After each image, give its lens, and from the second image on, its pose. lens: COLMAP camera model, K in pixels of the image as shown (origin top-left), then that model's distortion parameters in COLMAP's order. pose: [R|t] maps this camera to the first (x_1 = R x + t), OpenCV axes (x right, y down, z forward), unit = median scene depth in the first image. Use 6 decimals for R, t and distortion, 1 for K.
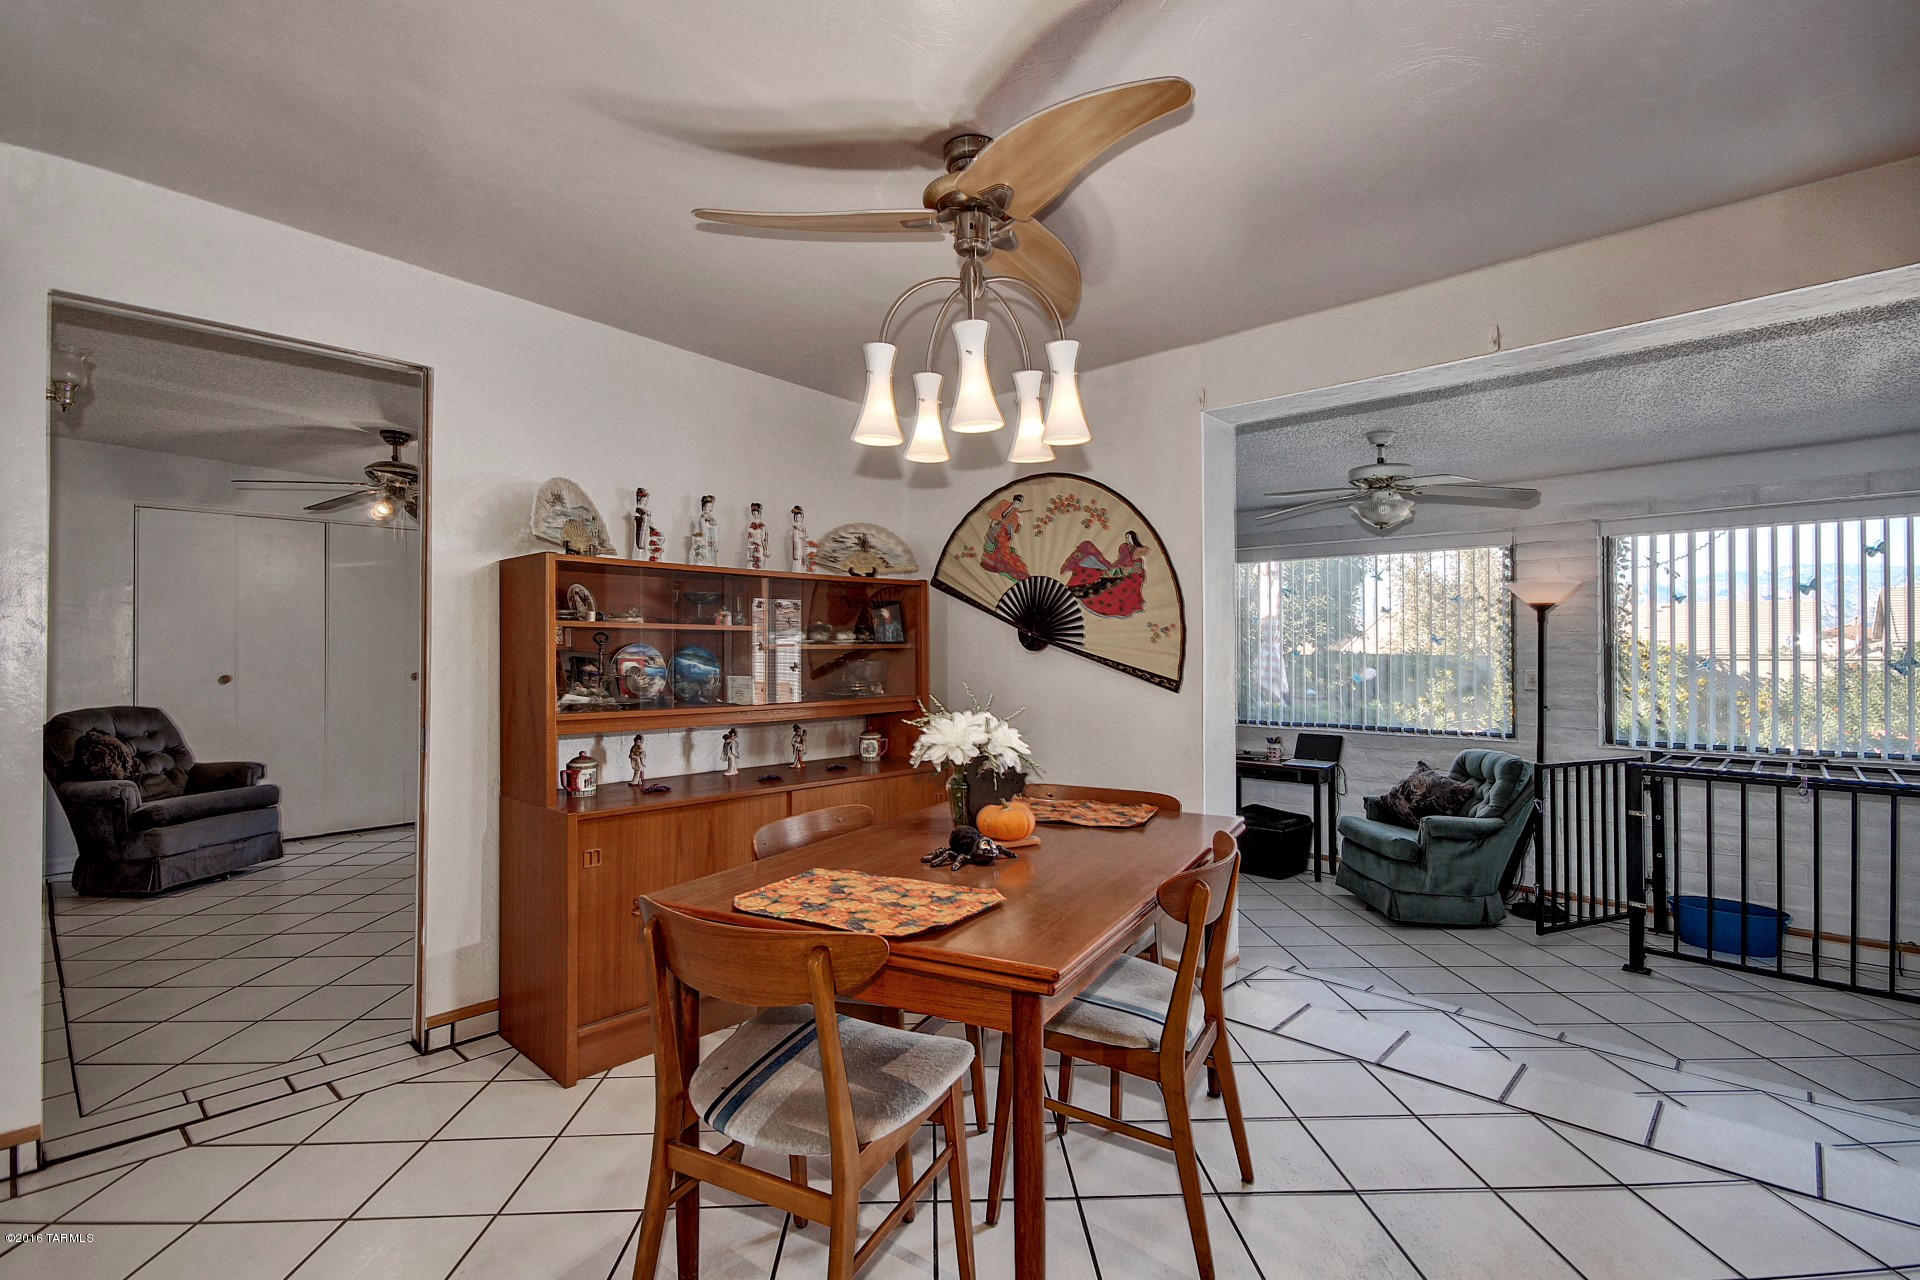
lens RADIAL K [[912.0, 0, 950.8], [0, 912.0, 642.6], [0, 0, 1]] dist [-0.003289, -0.000606]
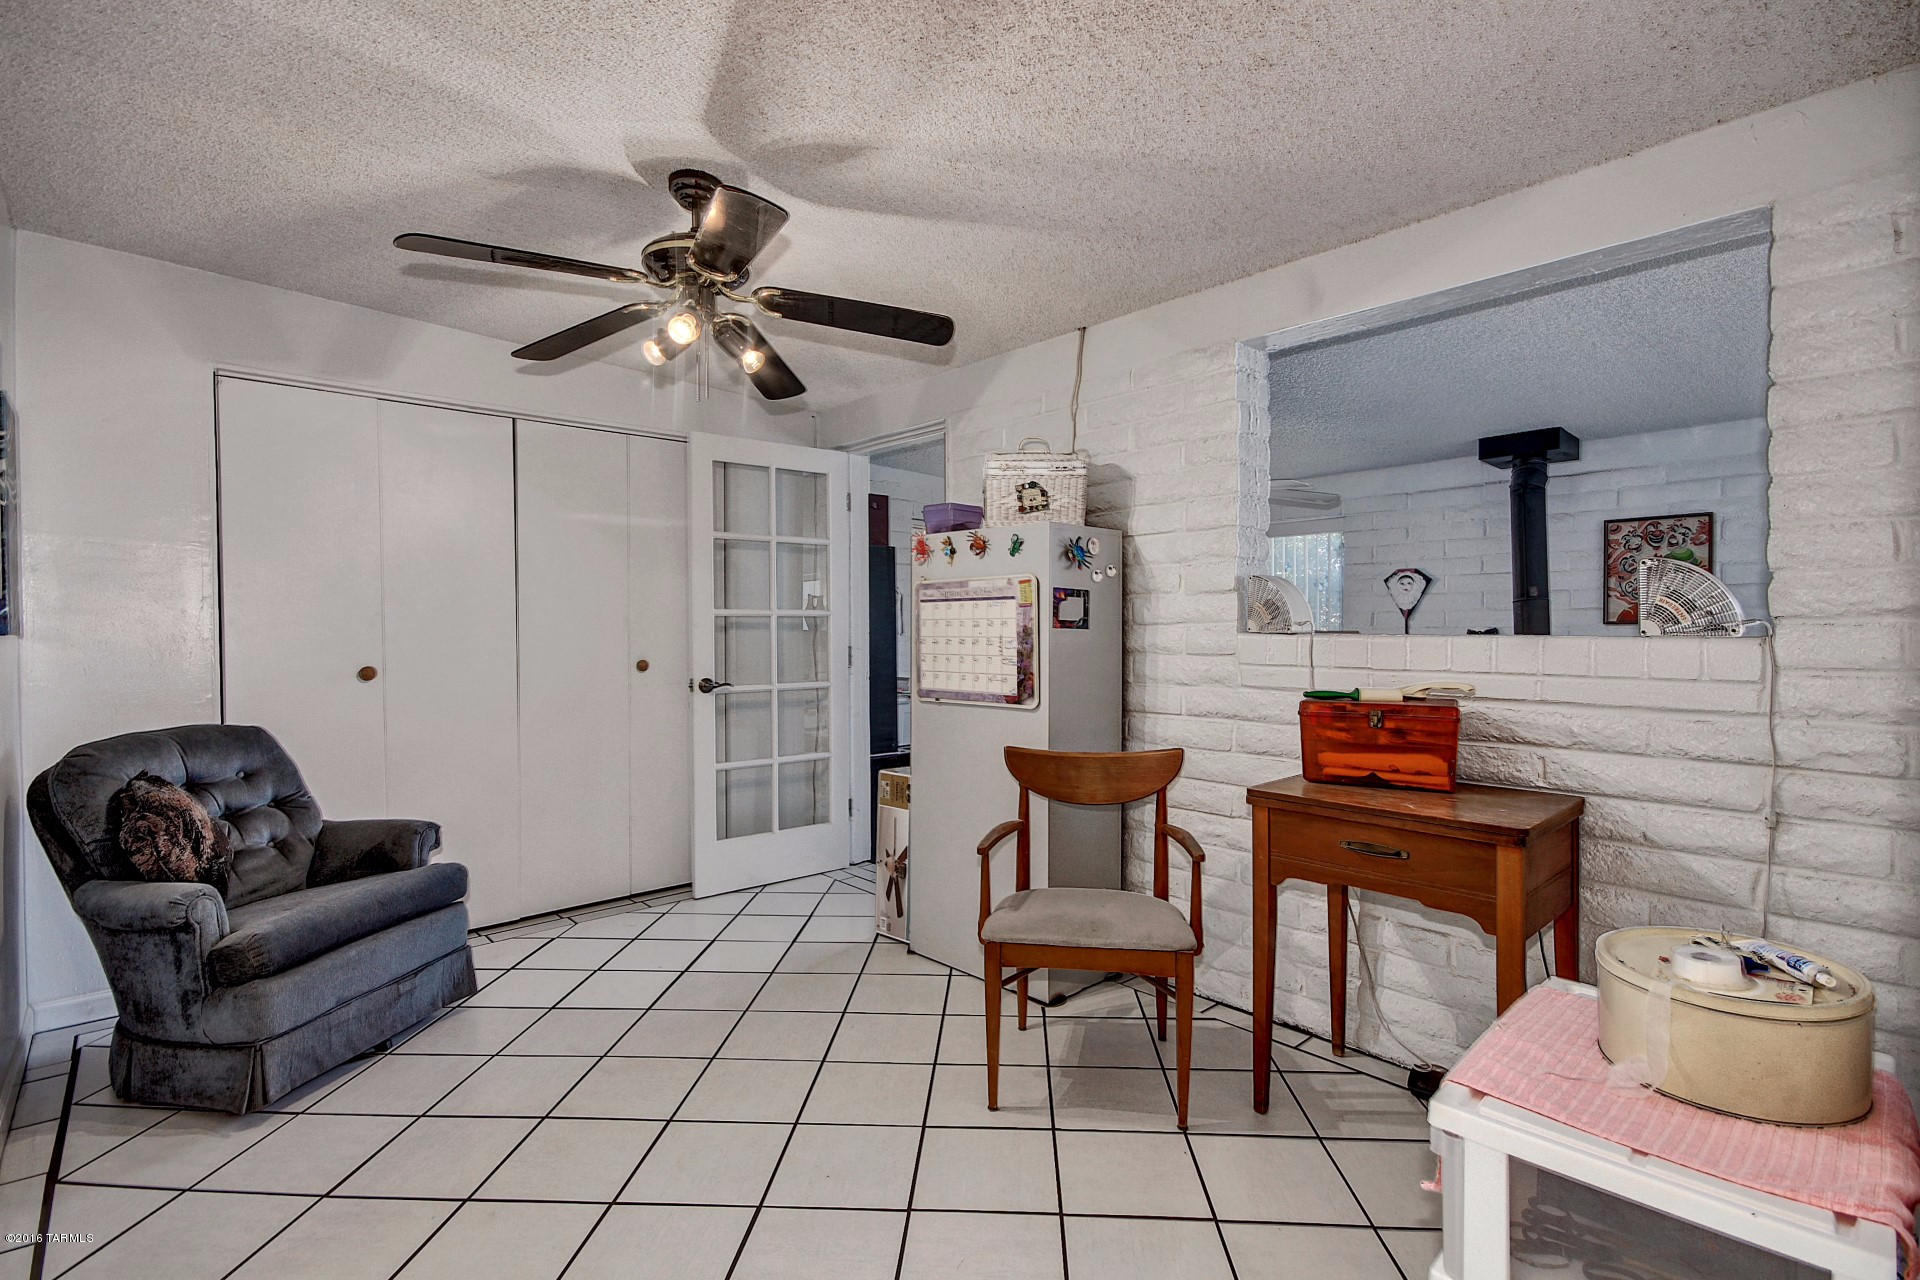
lens RADIAL K [[912.0, 0, 957.9], [0, 912.0, 641.7], [0, 0, 1]] dist [-0.003289, -0.000606]
pose [[0.997193, -0.002278, -0.074840, -0.403392], [0.004027, 0.999722, 0.023221, 0.007872], [0.074766, -0.023457, 0.996925, 0.477721]]
